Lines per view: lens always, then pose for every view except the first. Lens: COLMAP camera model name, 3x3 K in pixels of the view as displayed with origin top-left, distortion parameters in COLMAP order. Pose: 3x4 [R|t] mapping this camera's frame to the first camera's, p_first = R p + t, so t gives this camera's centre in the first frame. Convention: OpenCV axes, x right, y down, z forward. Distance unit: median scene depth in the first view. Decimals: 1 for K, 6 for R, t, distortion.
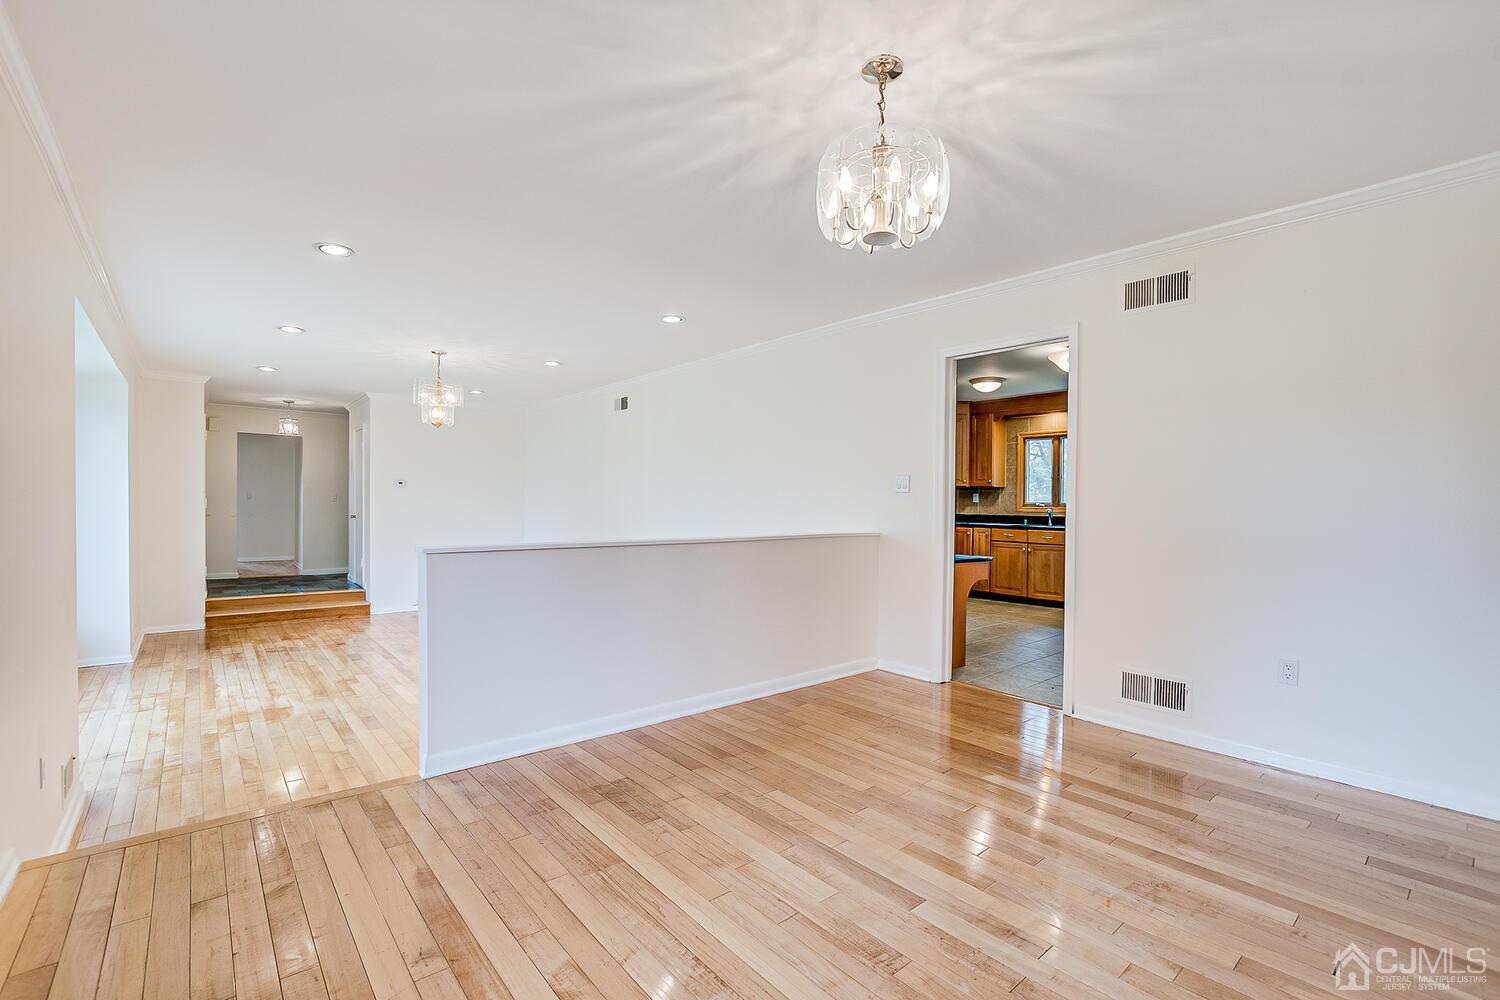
lens RADIAL K [[658.8, 0, 747.3], [0, 658.8, 505.5], [0, 0, 1]] dist [-0.021688, -0.000405]
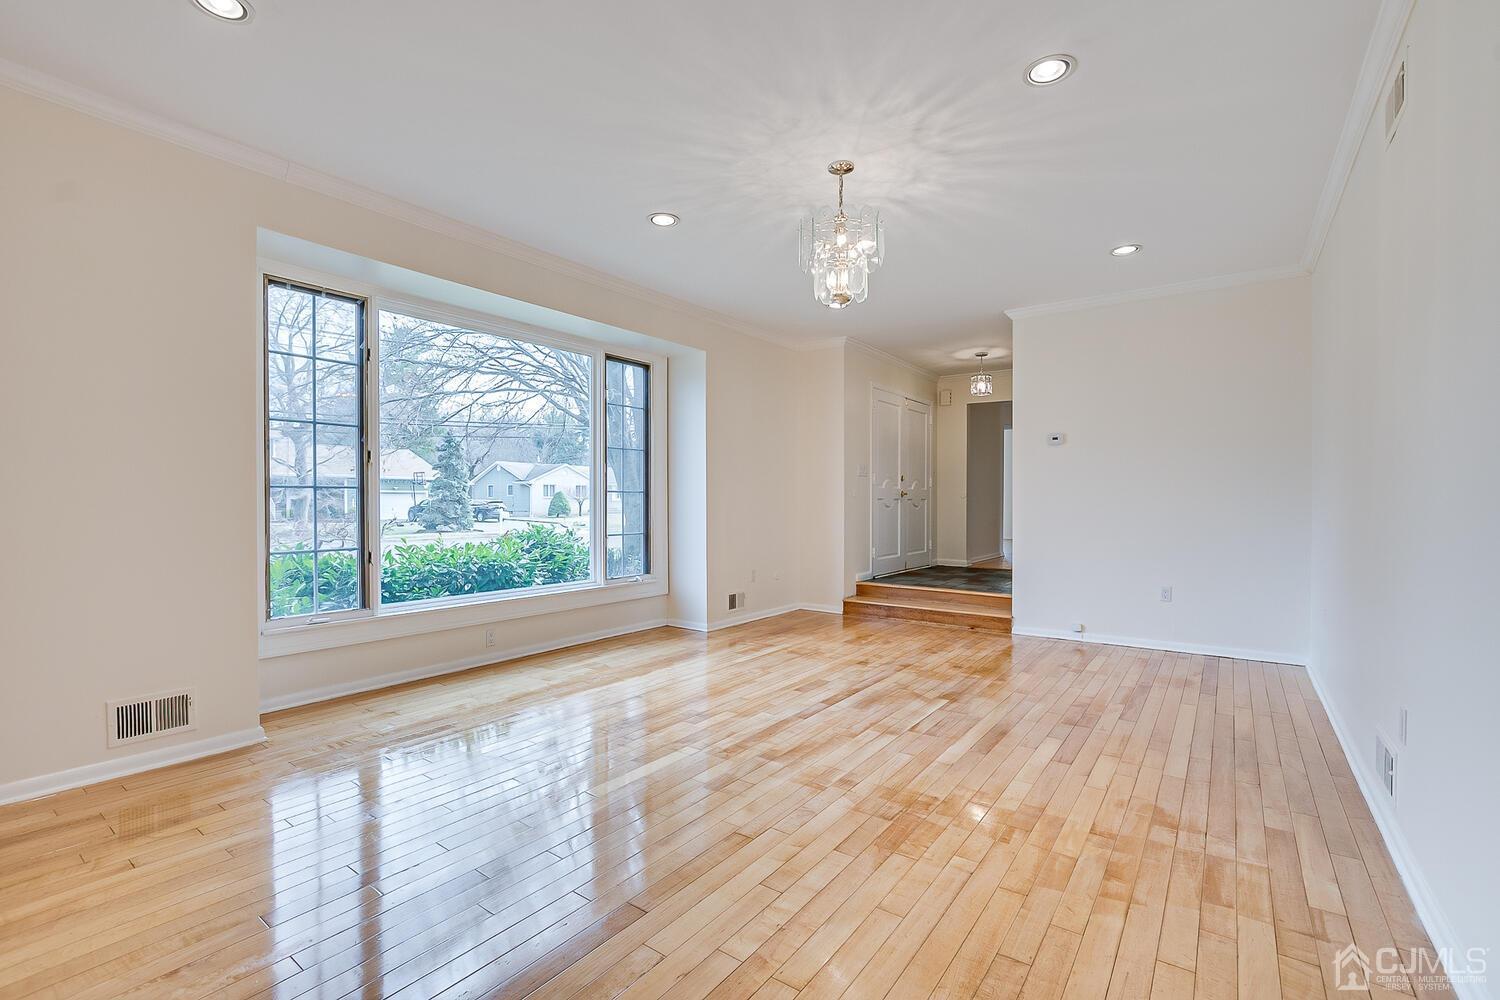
lens RADIAL K [[658.8, 0, 747.3], [0, 658.8, 505.5], [0, 0, 1]] dist [-0.021688, -0.000405]
pose [[0.224689, -0.001425, -0.974430, 0.086743], [-0.003571, 0.999991, -0.002286, 0.092030], [0.974424, 0.003993, 0.224682, 1.504414]]
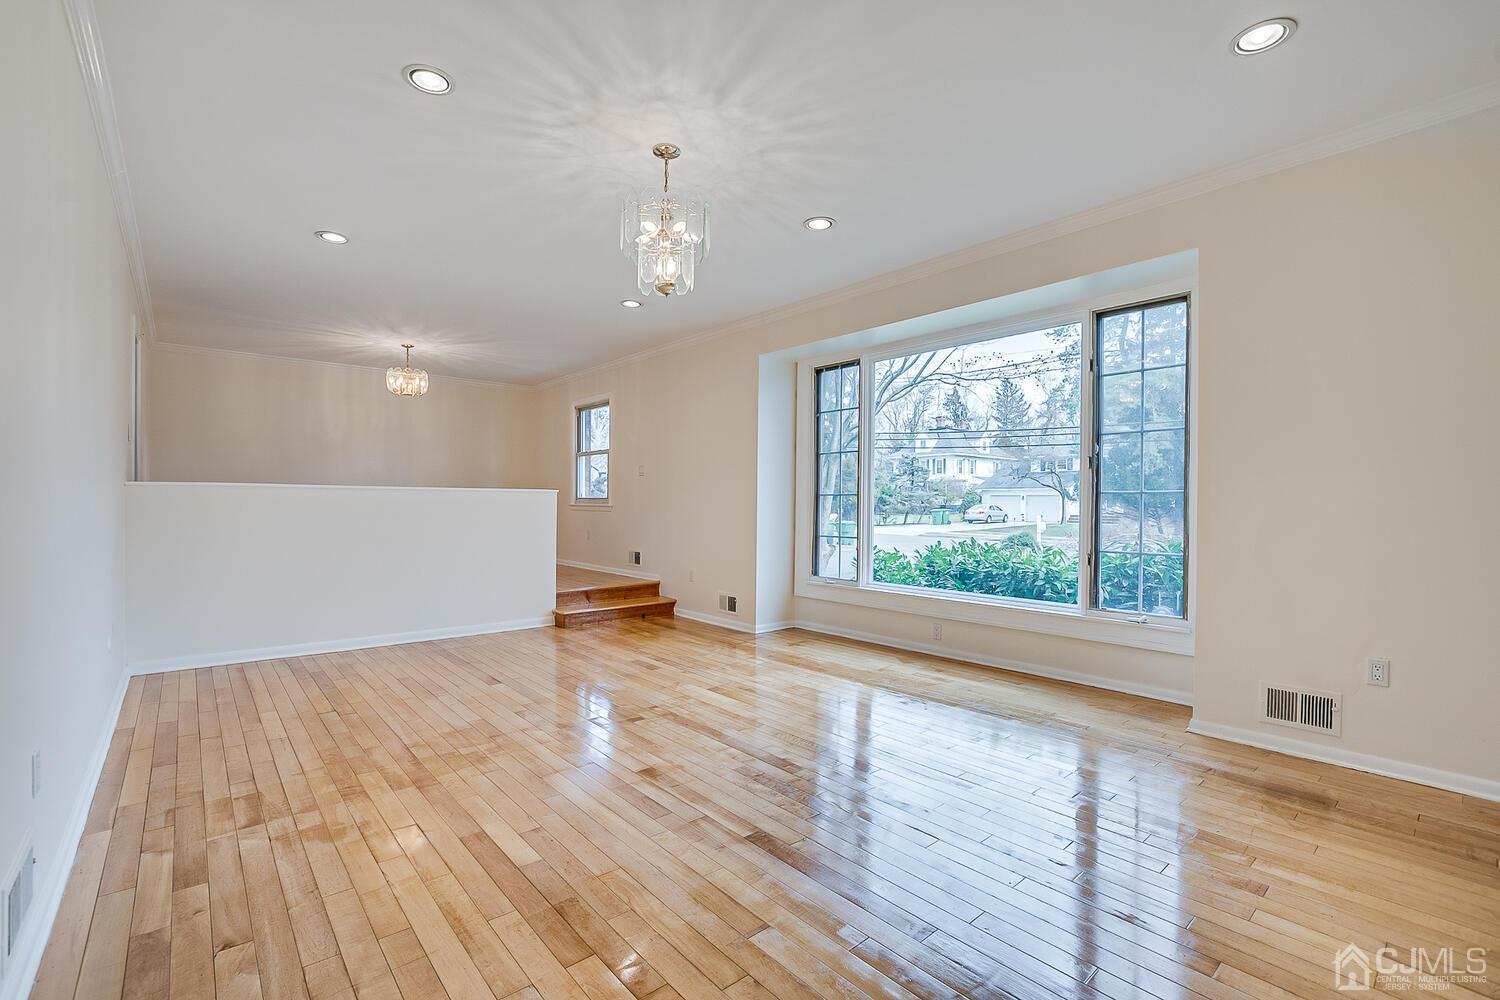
lens RADIAL K [[647.4, 0, 750.6], [0, 647.4, 506.7], [0, 0, 1]] dist [-0.019187, 0.000380]
pose [[-0.999878, -0.006881, -0.014027, -0.963300], [-0.007059, 0.999895, 0.012686, 0.073964], [0.013938, 0.012783, -0.999821, 2.801484]]
